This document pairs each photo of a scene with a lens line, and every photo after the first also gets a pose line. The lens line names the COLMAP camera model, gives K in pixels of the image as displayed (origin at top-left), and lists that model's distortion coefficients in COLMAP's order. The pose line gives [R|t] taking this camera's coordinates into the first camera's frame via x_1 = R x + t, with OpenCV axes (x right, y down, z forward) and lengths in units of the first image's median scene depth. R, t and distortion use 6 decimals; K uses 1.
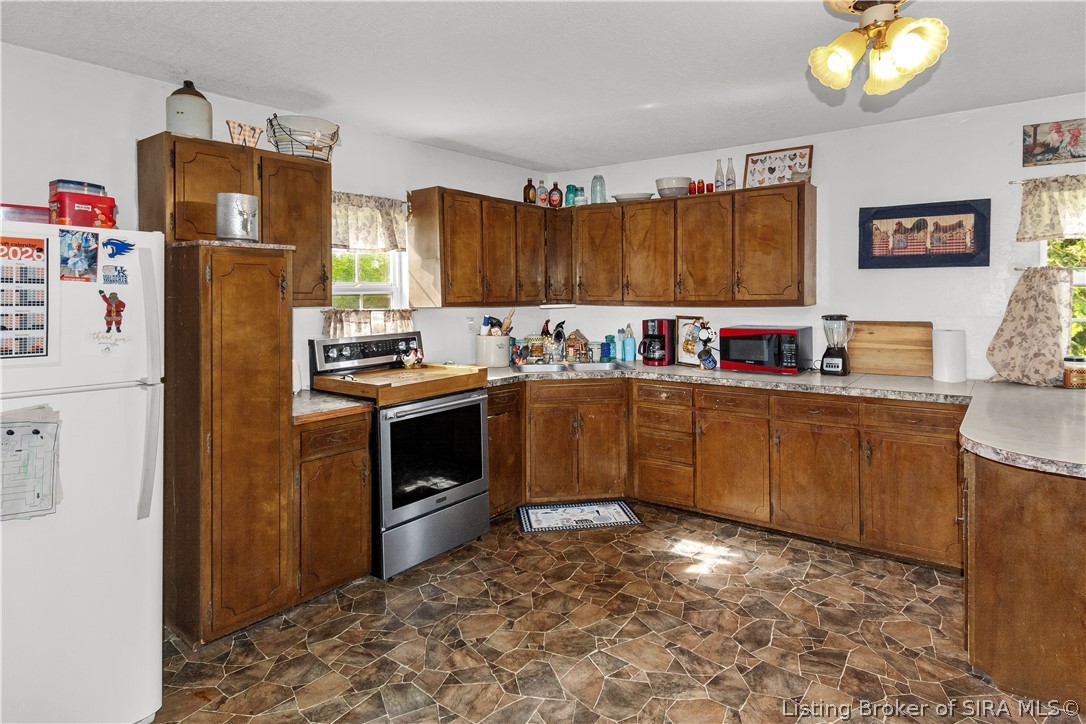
lens RADIAL K [[630.4, 0, 543.6], [0, 630.4, 357.6], [0, 0, 1]] dist [0.008210, -0.006206]
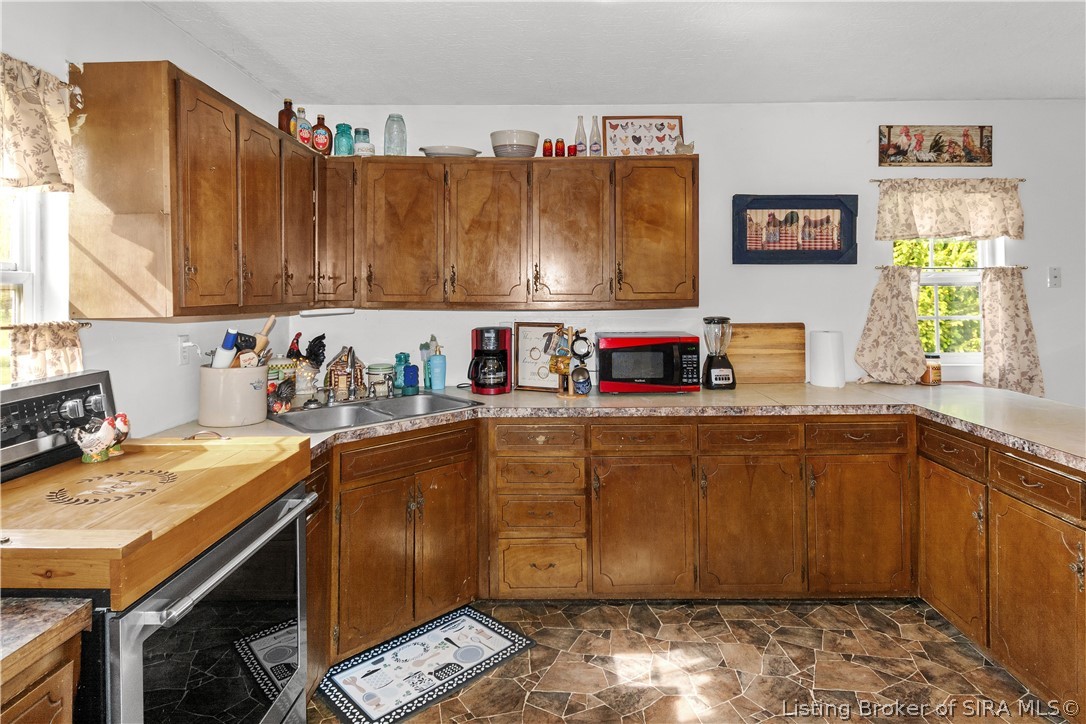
lens RADIAL K [[630.4, 0, 548.6], [0, 630.4, 313.2], [0, 0, 1]] dist [0.008210, -0.006206]
pose [[0.795665, -0.015595, 0.605536, -0.228854], [0.060175, 0.996759, -0.053398, -0.041683], [-0.602740, 0.078925, 0.794025, 0.466363]]
